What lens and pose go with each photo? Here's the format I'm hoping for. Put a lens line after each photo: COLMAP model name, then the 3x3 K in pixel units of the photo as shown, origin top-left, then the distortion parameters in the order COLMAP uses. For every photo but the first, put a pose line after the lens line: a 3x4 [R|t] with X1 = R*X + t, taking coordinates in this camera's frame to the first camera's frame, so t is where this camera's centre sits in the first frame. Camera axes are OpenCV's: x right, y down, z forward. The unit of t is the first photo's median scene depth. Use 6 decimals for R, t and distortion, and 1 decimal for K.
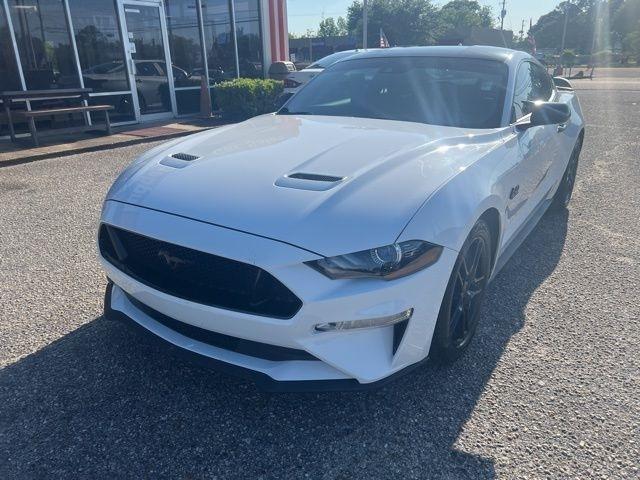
lens RADIAL K [[477.8, 0, 319.2], [0, 477.8, 245.3], [0, 0, 1]] dist [0.040193, -0.044428]
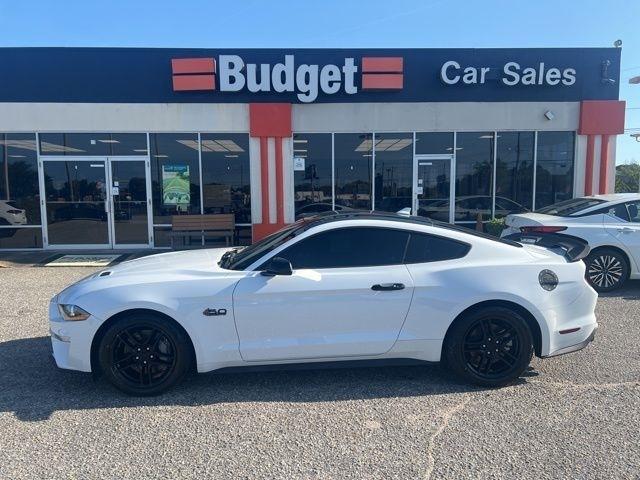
lens RADIAL K [[477.8, 0, 321.3], [0, 477.8, 241.6], [0, 0, 1]] dist [0.040193, -0.044428]
pose [[0.596606, 0.093813, -0.797032, 1.549762], [-0.288247, 0.951922, -0.103719, -0.228934], [0.748982, 0.291622, 0.594964, 0.265366]]
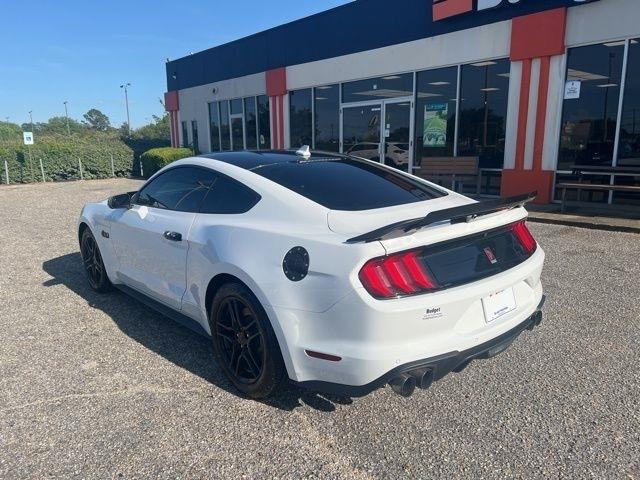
lens RADIAL K [[477.8, 0, 318.8], [0, 477.8, 242.0], [0, 0, 1]] dist [0.040193, -0.044428]
pose [[-0.257403, 0.216573, -0.941722, 1.616536], [-0.322288, 0.899517, 0.294958, -0.740846], [0.910974, 0.379429, -0.161740, 1.743092]]
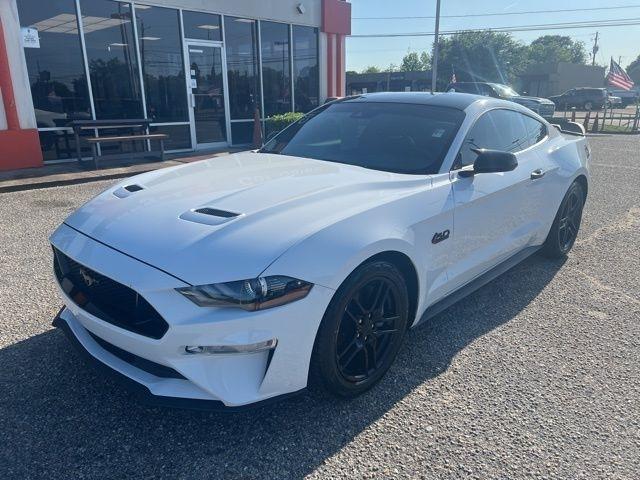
lens RADIAL K [[477.8, 0, 319.3], [0, 477.8, 239.3], [0, 0, 1]] dist [0.040193, -0.044428]
pose [[0.986401, 0.062429, -0.152040, 0.267823], [-0.073097, 0.995164, -0.065616, -0.017367], [0.147209, 0.075837, 0.986194, -0.037503]]
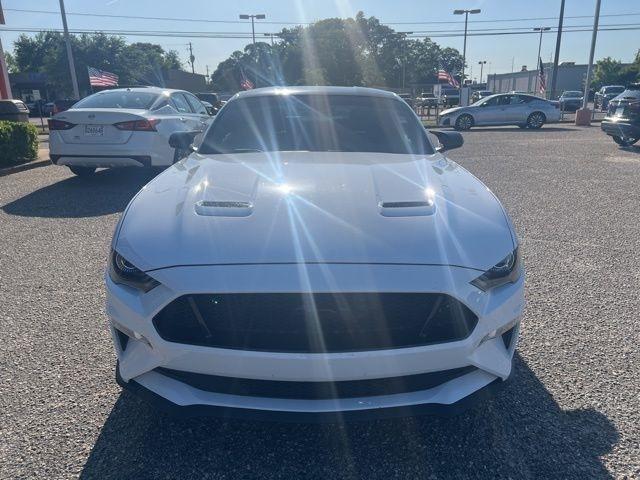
lens RADIAL K [[477.8, 0, 327.1], [0, 477.8, 250.0], [0, 0, 1]] dist [0.040193, -0.044428]
pose [[0.824319, -0.163405, 0.542031, -0.490590], [0.199645, 0.979834, -0.008232, -0.048638], [-0.529755, 0.114999, 0.840318, 0.154124]]
